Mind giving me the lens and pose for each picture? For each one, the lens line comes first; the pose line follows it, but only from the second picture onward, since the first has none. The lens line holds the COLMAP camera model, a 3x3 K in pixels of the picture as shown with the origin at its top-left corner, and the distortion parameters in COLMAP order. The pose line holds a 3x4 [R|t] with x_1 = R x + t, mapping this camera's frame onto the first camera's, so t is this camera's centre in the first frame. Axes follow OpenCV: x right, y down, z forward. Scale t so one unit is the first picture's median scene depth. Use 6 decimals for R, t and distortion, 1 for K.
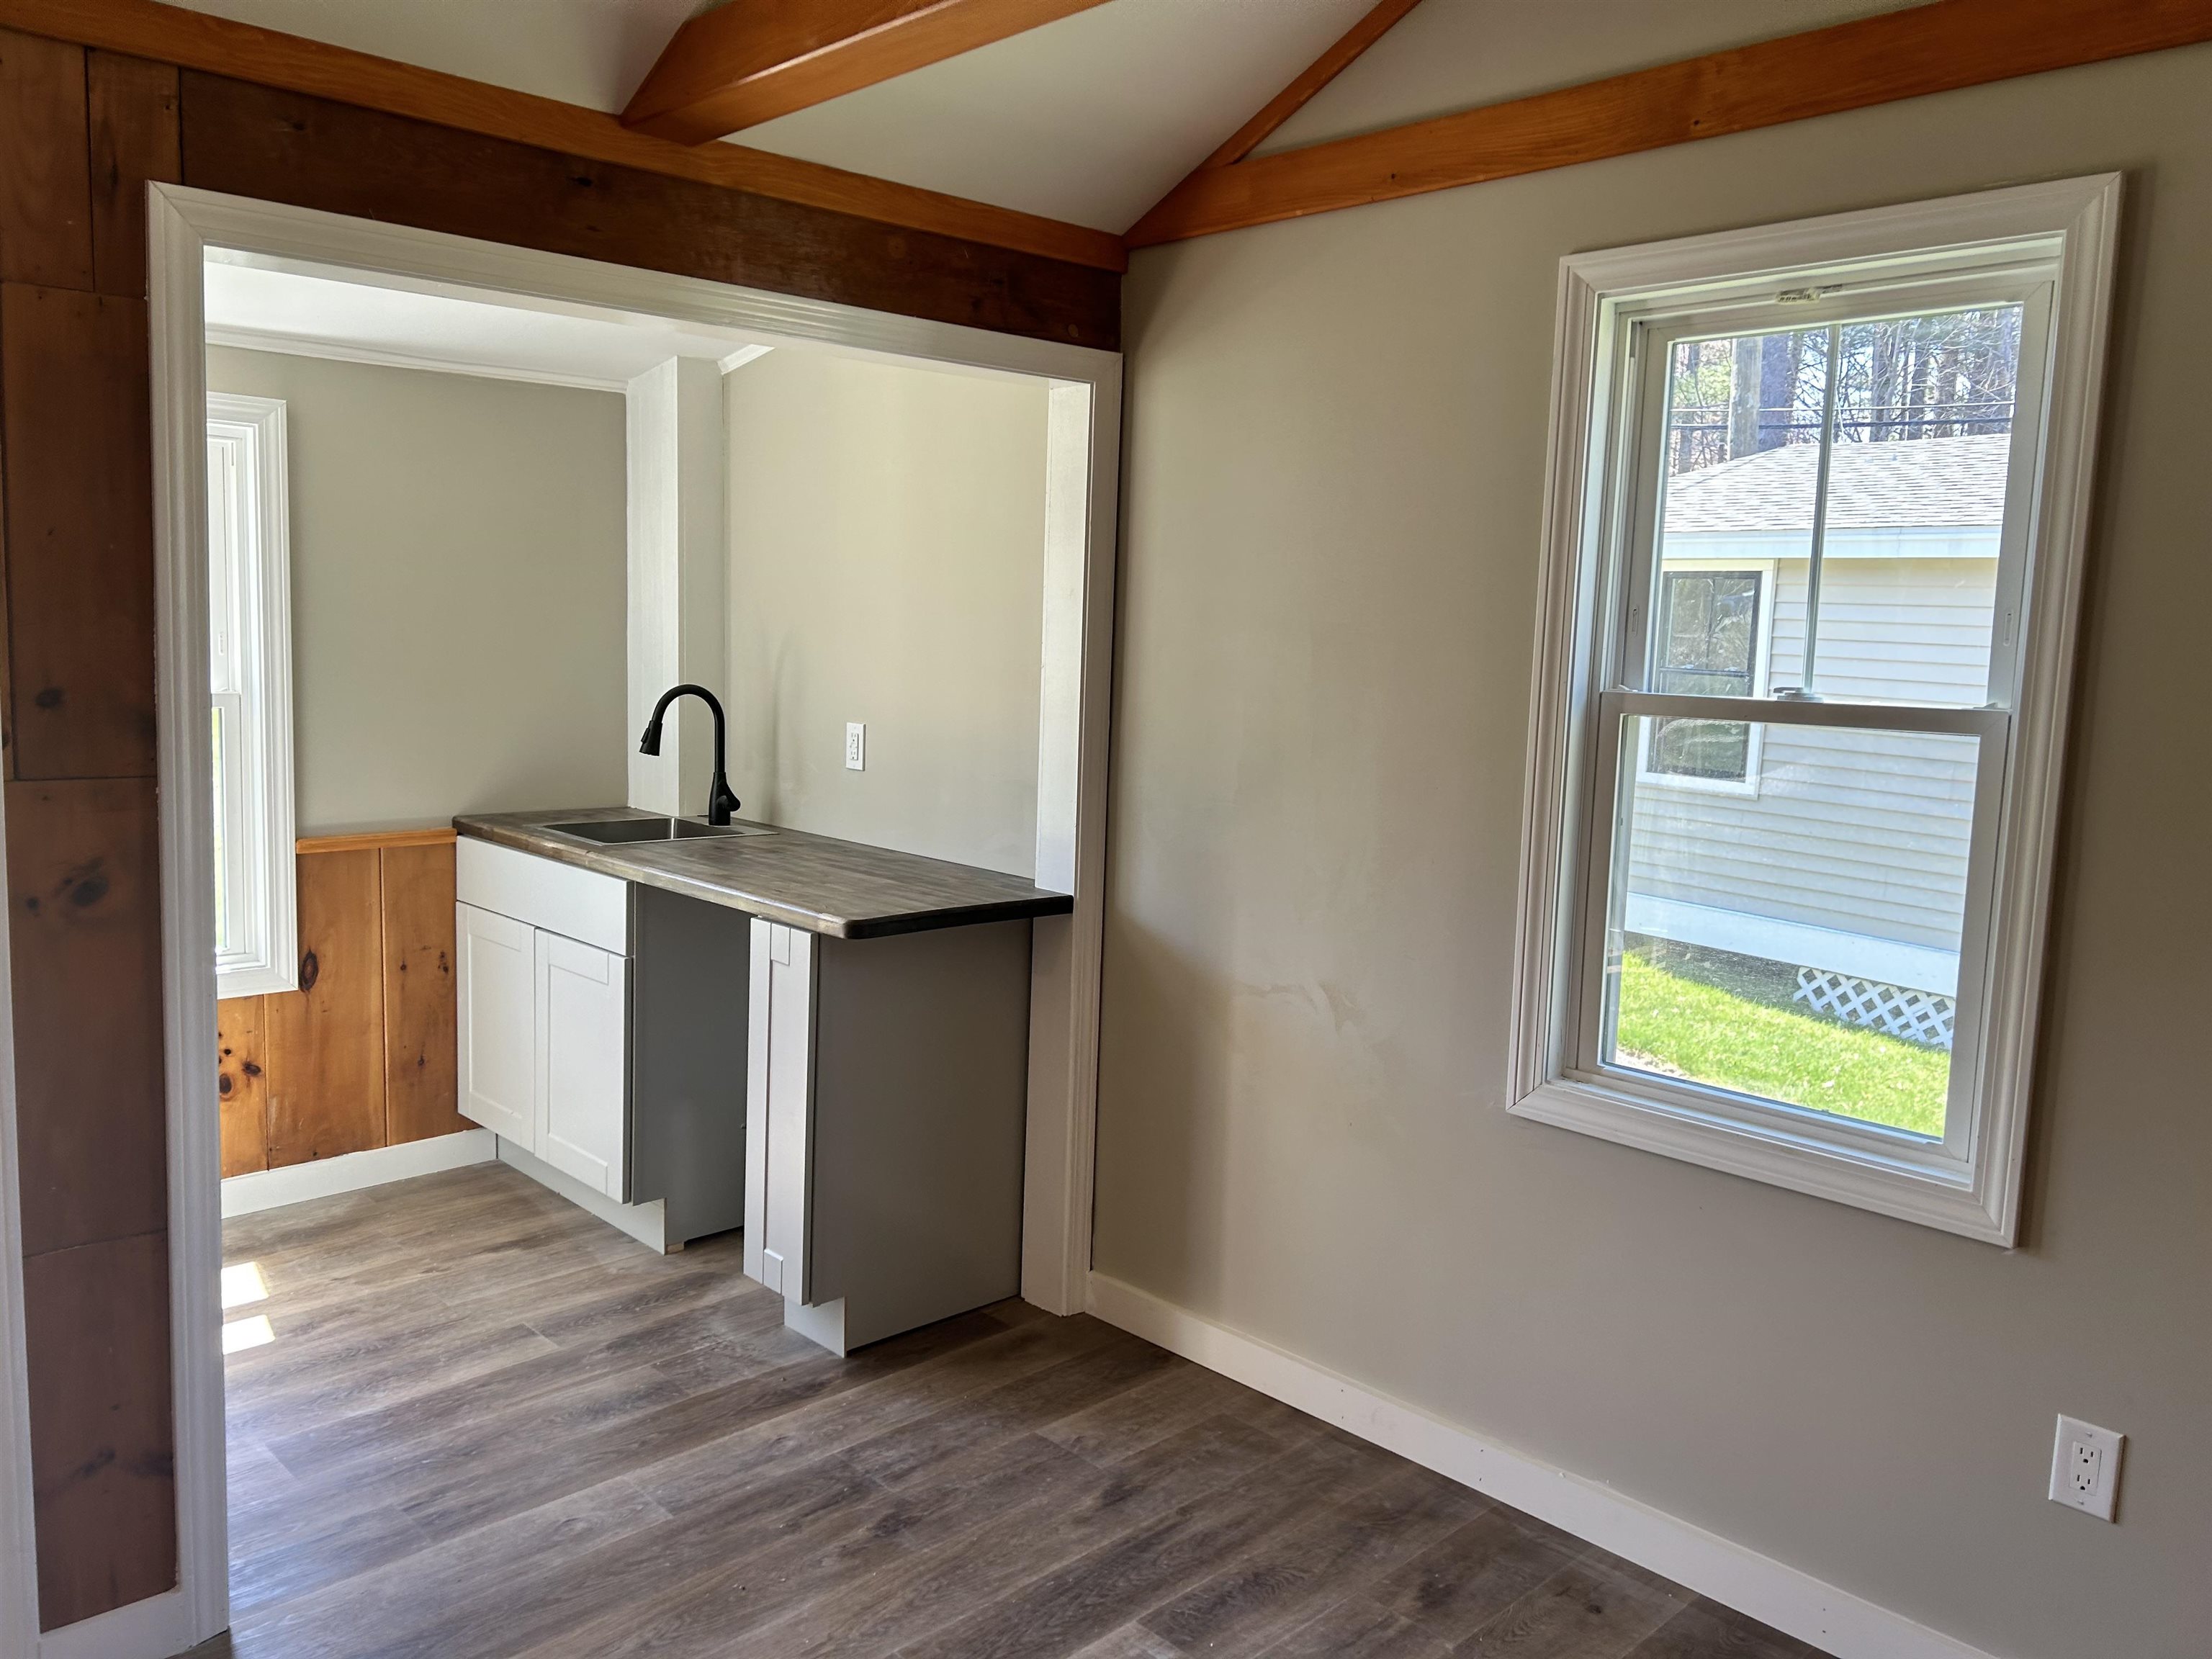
lens RADIAL K [[1669.0, 0, 1100.9], [0, 1669.0, 819.8], [0, 0, 1]] dist [0.062530, -0.060413]
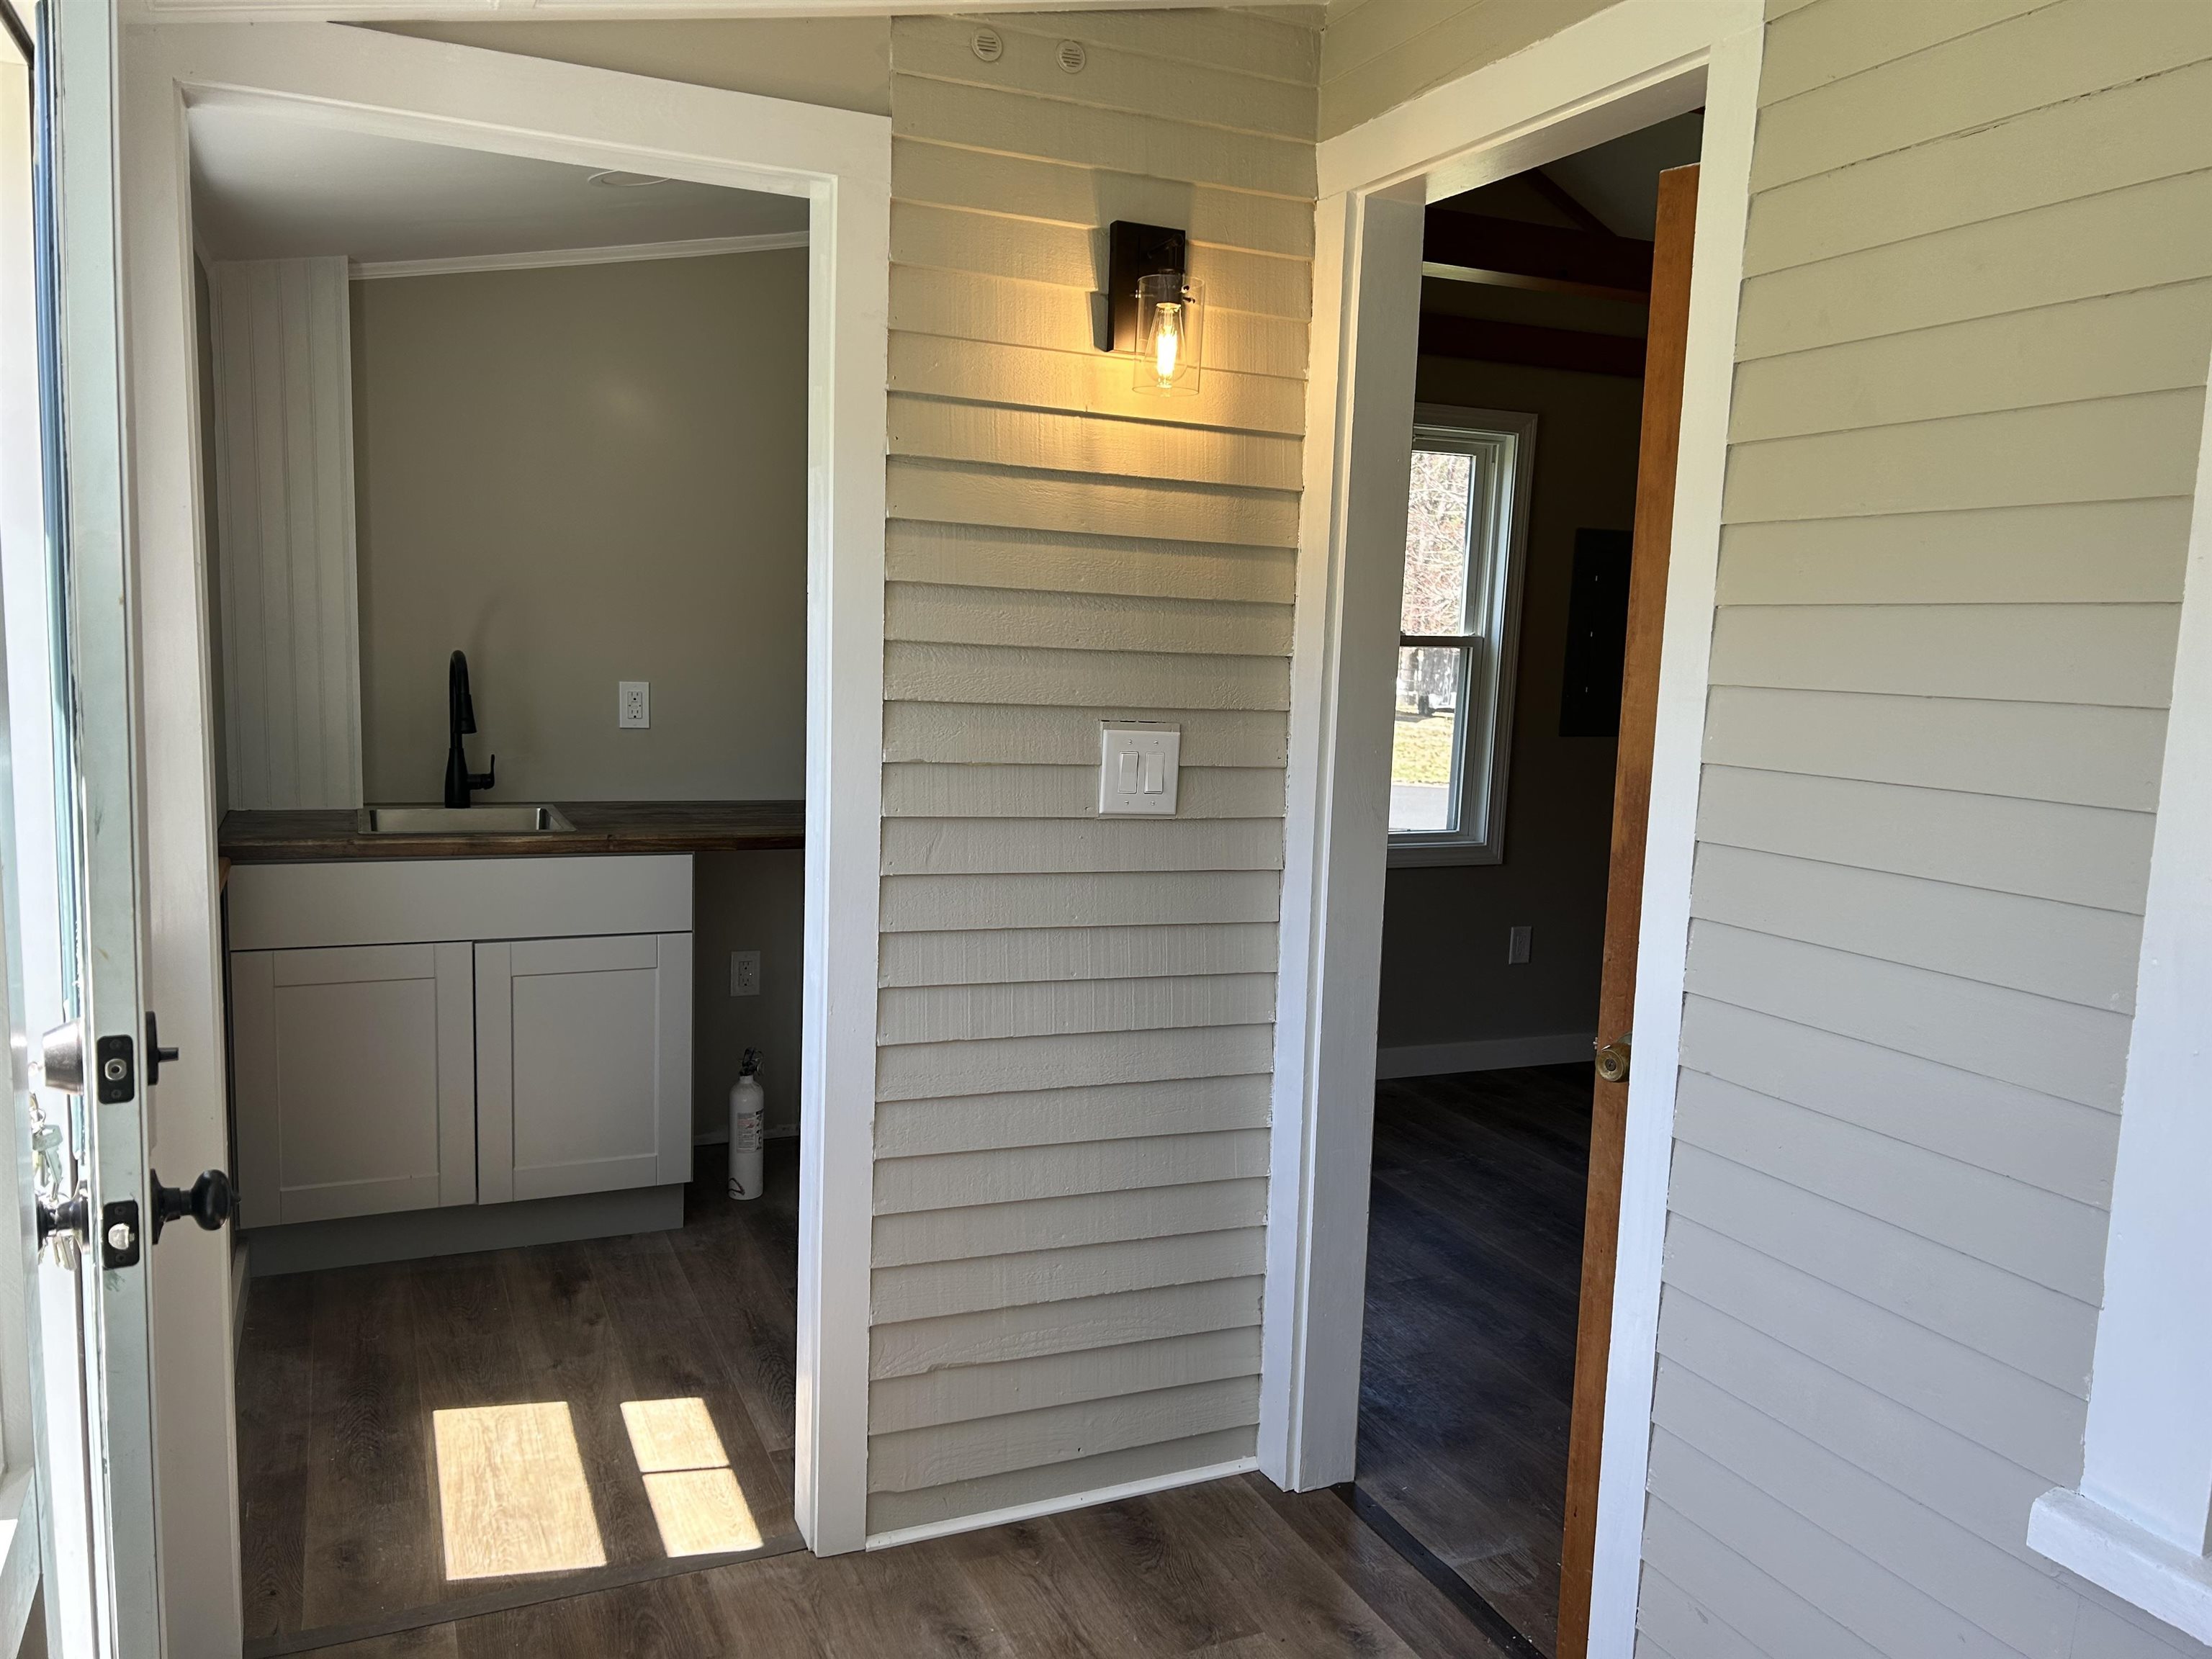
lens RADIAL K [[1668.5, 0, 1093.7], [0, 1668.5, 844.2], [0, 0, 1]] dist [0.066480, -0.067561]
pose [[0.336178, -0.148448, 0.930026, -1.308274], [0.085188, 0.988245, 0.126948, -0.085848], [-0.937938, 0.036550, 0.344872, 0.519619]]
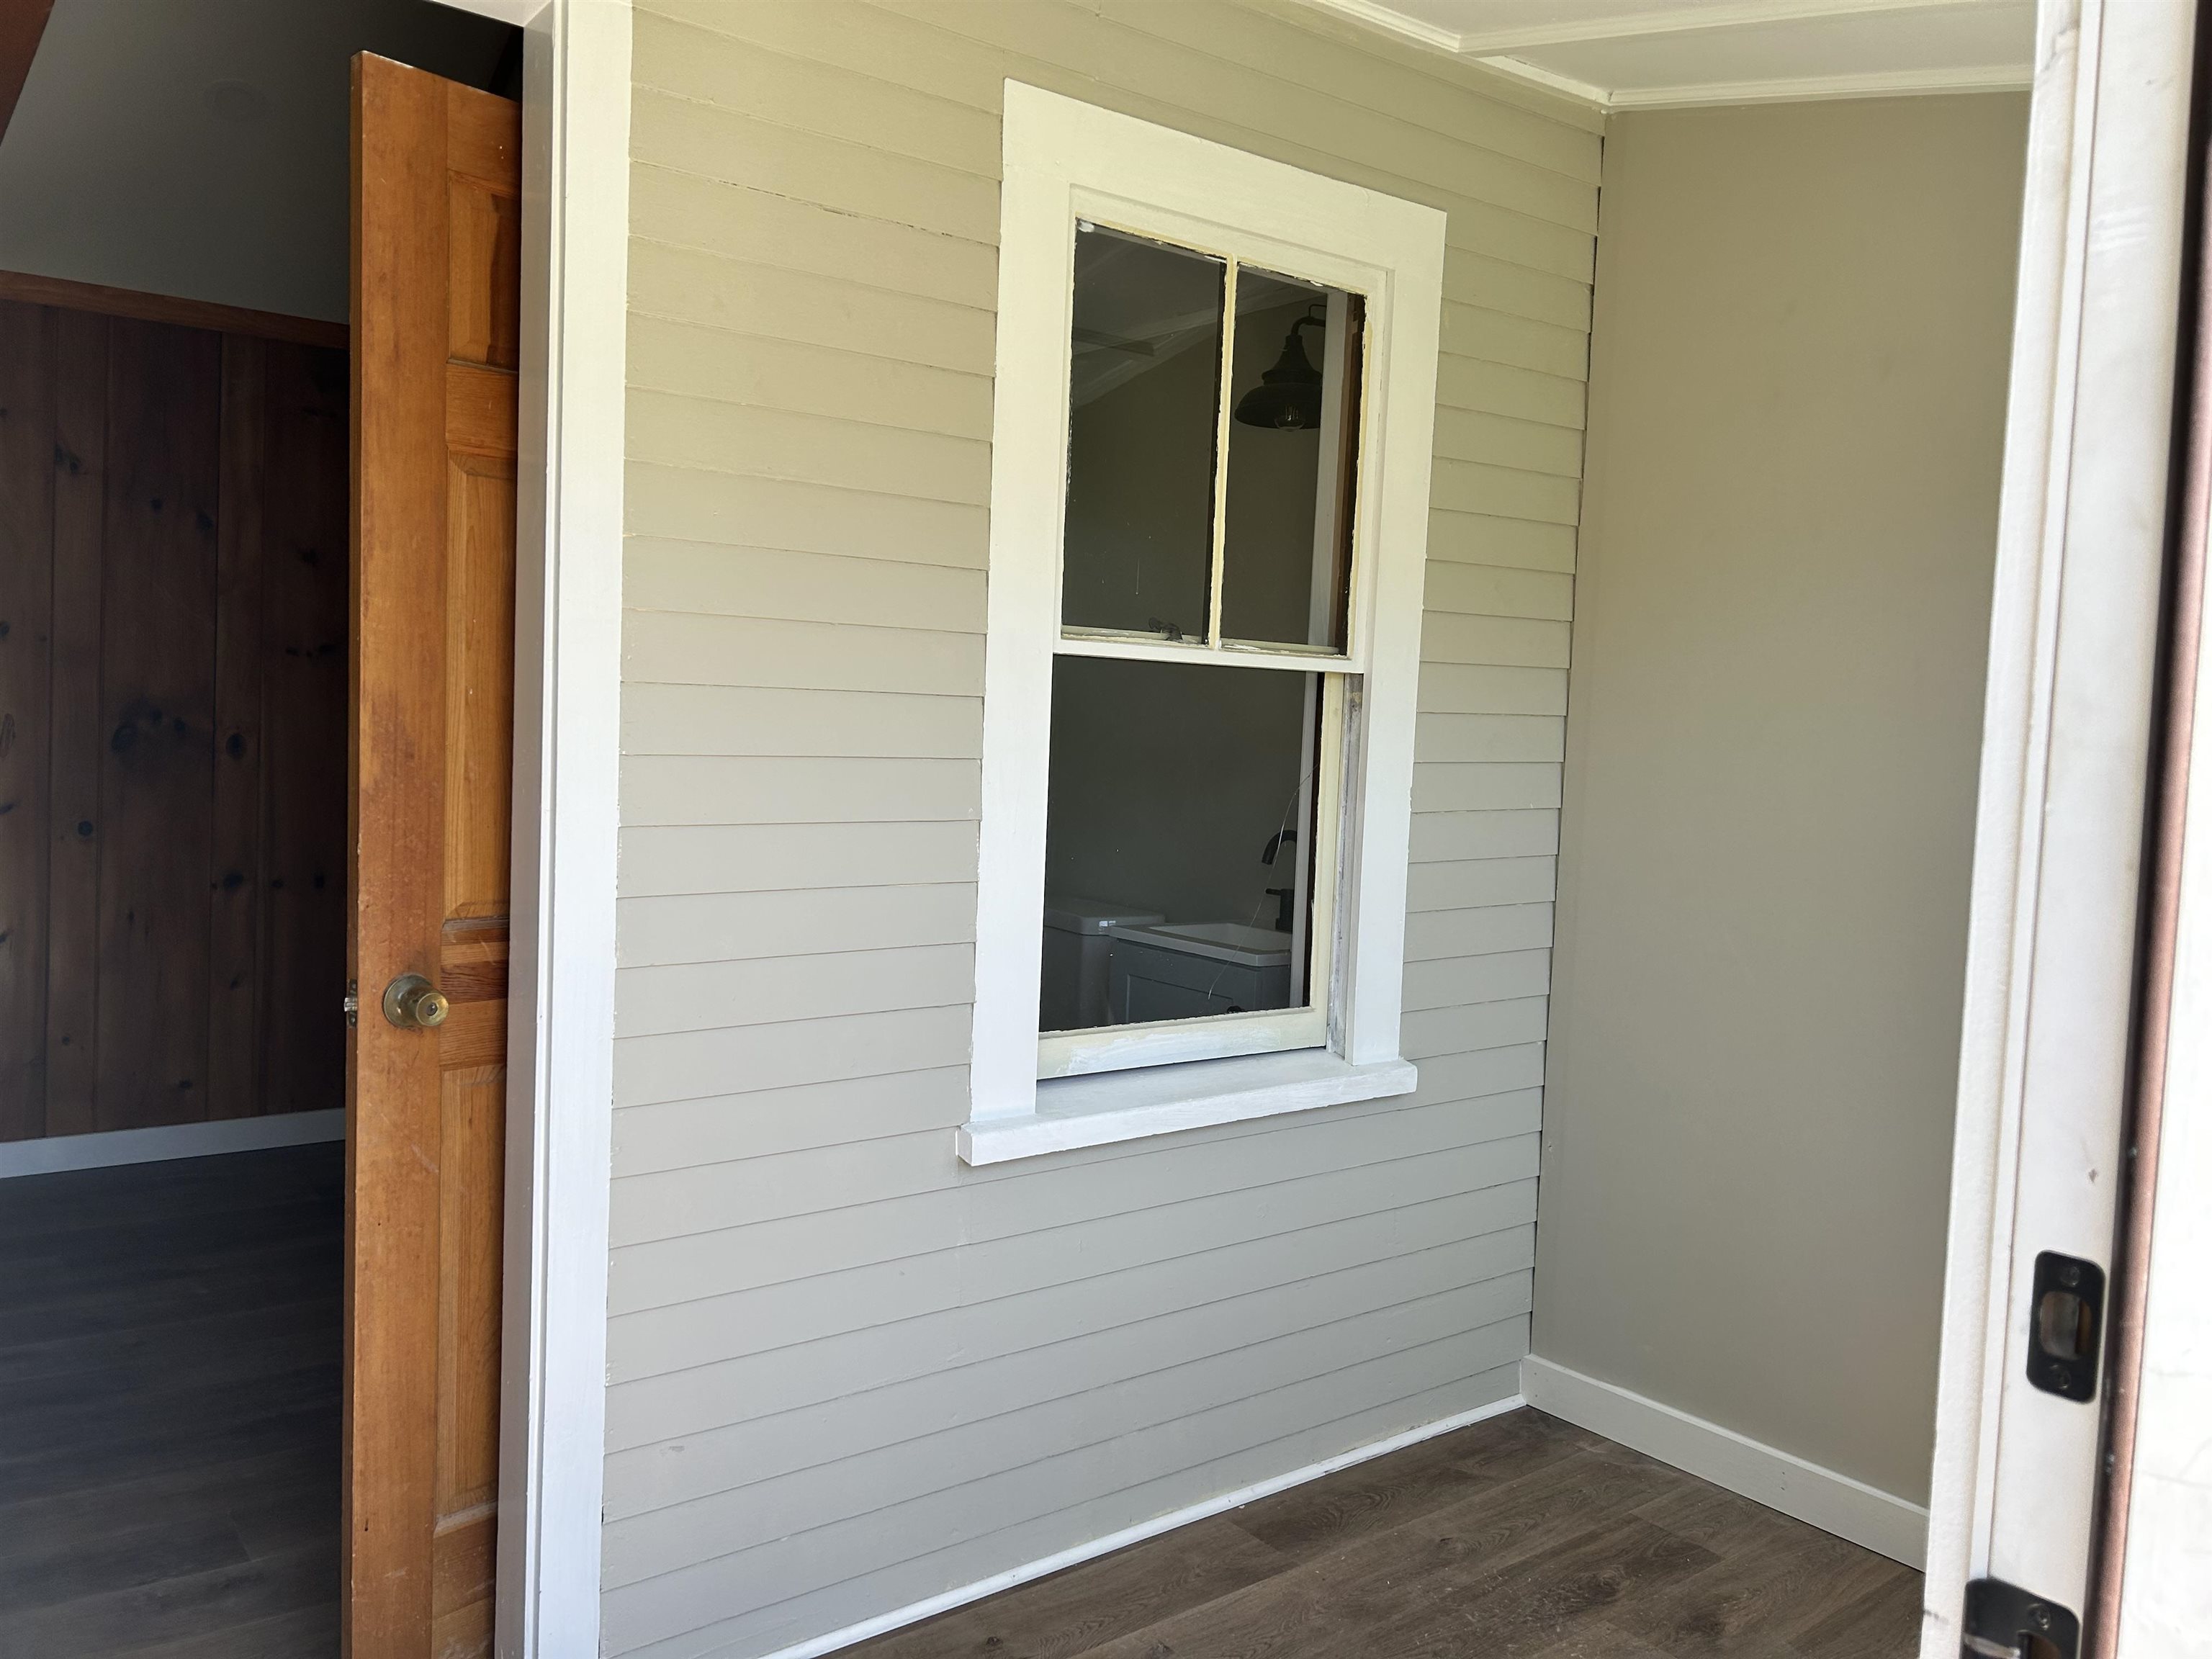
lens RADIAL K [[1669.0, 0, 1100.9], [0, 1669.0, 819.8], [0, 0, 1]] dist [0.062530, -0.060413]
pose [[-0.991504, -0.083380, 0.099841, -0.923985], [-0.064756, 0.982066, 0.177071, -0.093097], [-0.112815, 0.169101, -0.979121, 1.135718]]
